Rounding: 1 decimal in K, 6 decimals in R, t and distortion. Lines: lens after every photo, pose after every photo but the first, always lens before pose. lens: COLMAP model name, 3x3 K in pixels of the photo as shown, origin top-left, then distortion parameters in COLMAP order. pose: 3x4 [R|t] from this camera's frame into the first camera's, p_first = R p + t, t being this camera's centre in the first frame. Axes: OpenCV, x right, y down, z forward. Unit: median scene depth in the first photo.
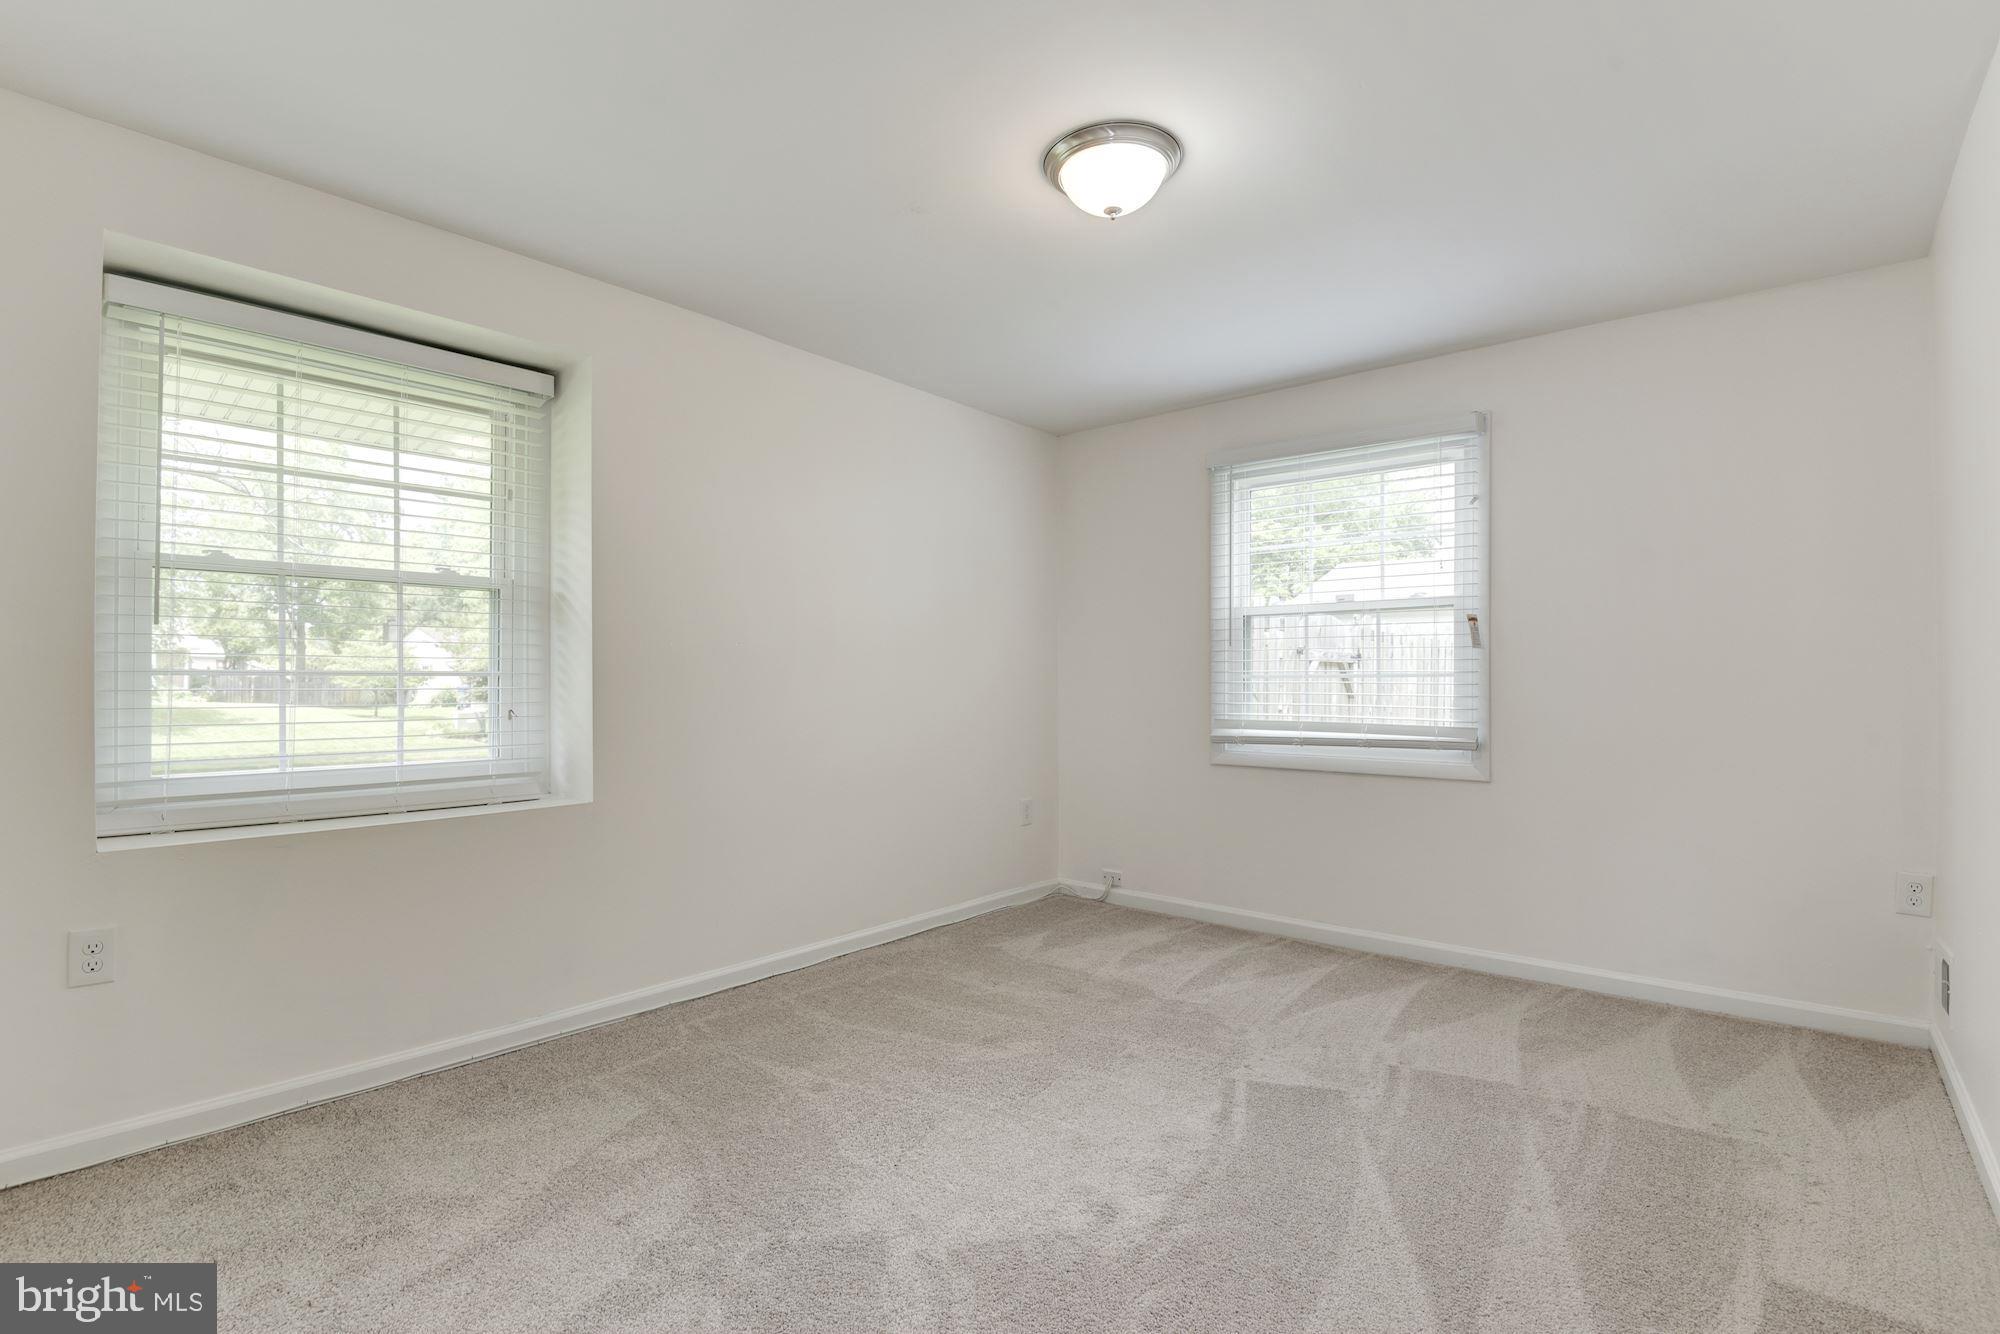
lens RADIAL K [[938.6, 0, 1003.1], [0, 938.6, 685.8], [0, 0, 1]] dist [0.015564, -0.029989]
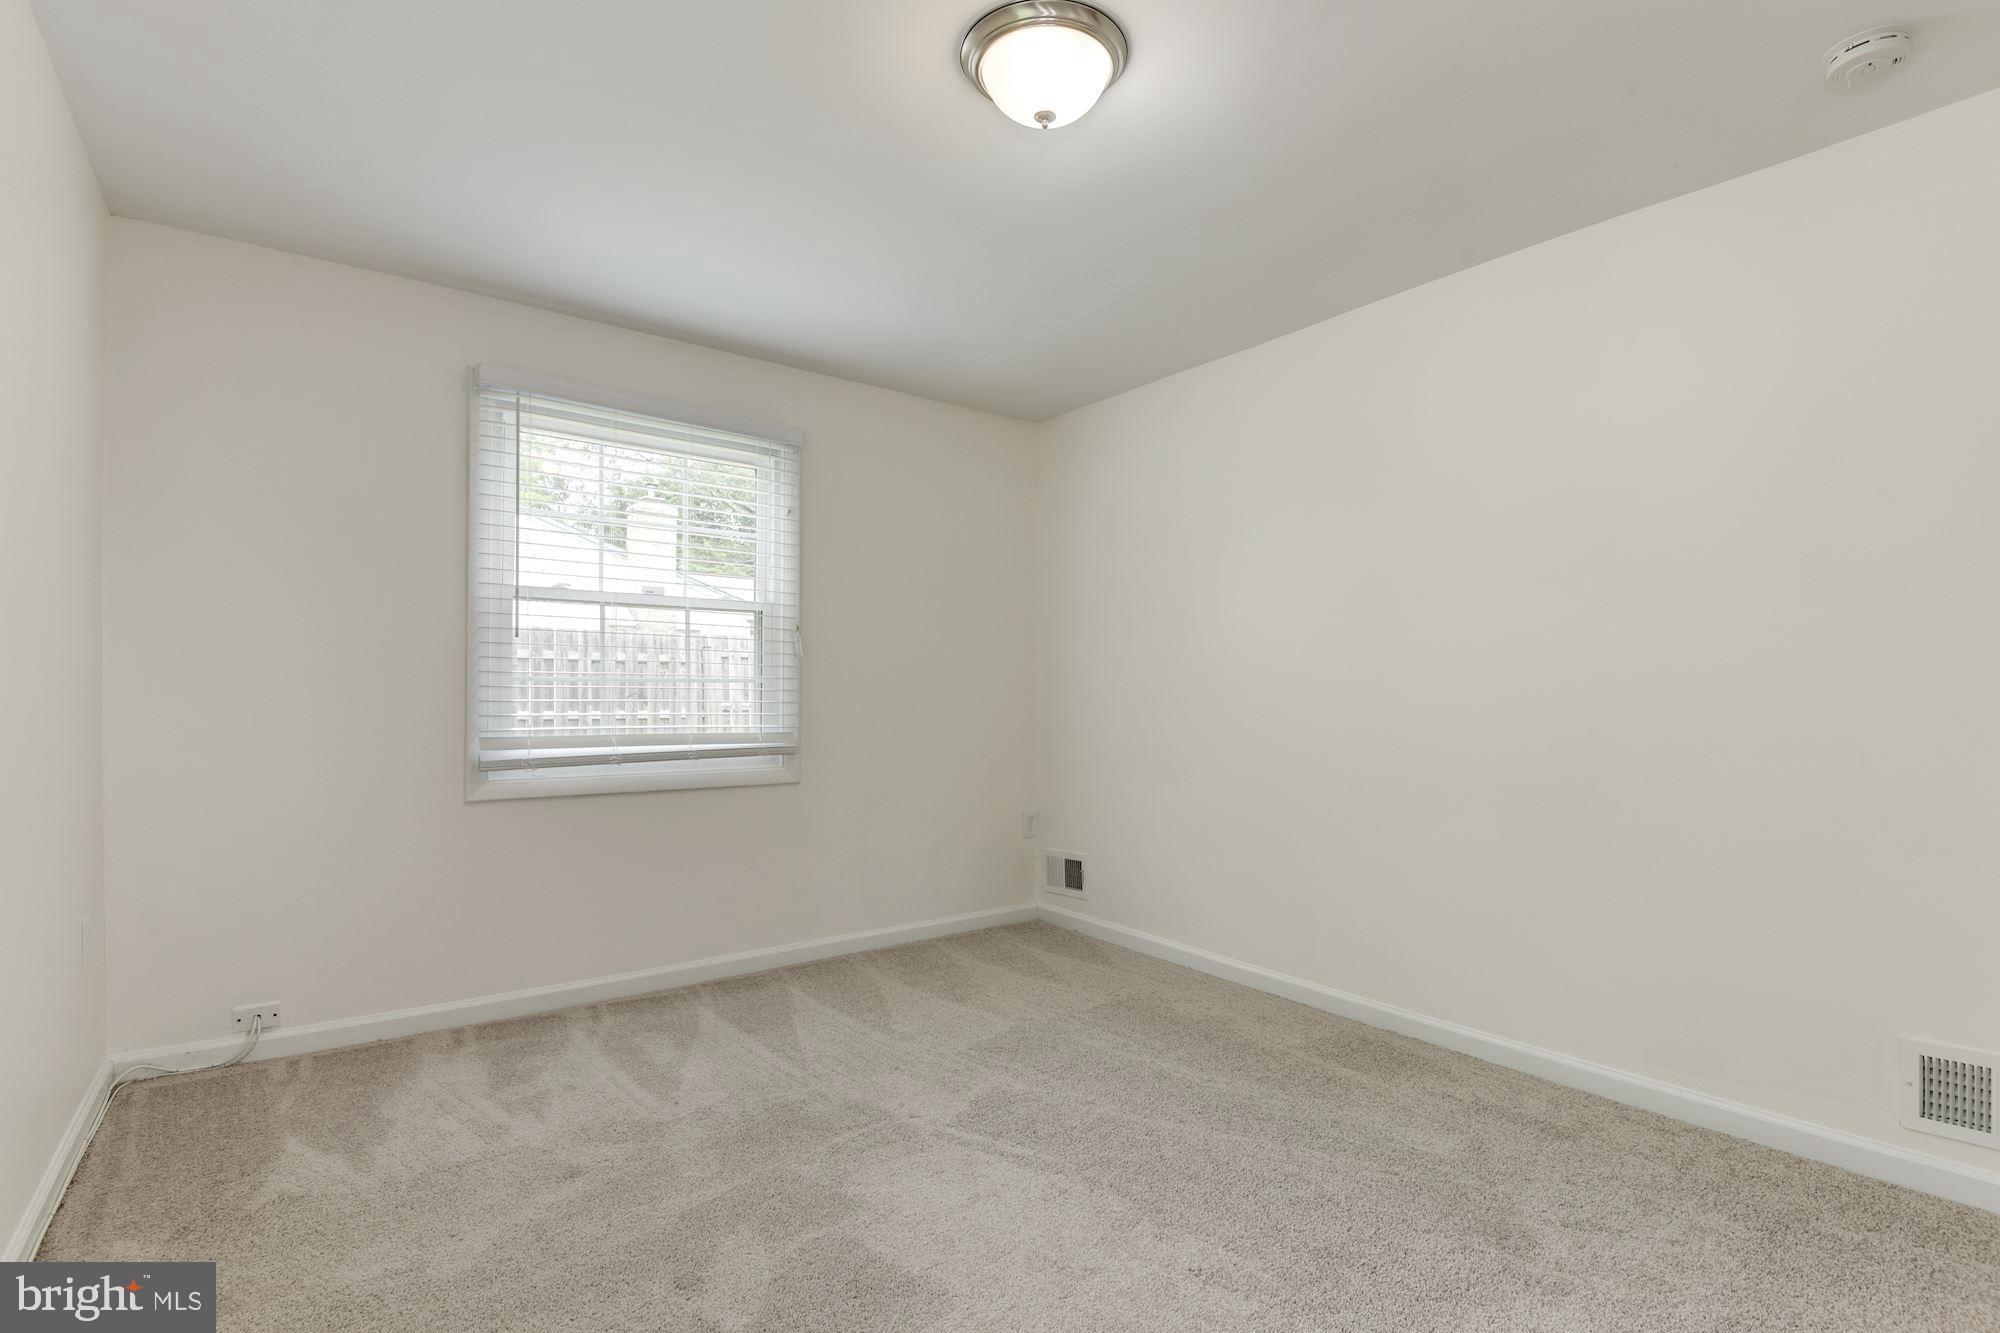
lens RADIAL K [[938.6, 0, 1003.1], [0, 938.6, 685.3], [0, 0, 1]] dist [0.015564, -0.029989]
pose [[0.209510, -0.000069, 0.977806, -0.427331], [-0.008487, 0.999962, 0.001889, -0.009918], [-0.977770, -0.008695, 0.209502, 0.508948]]
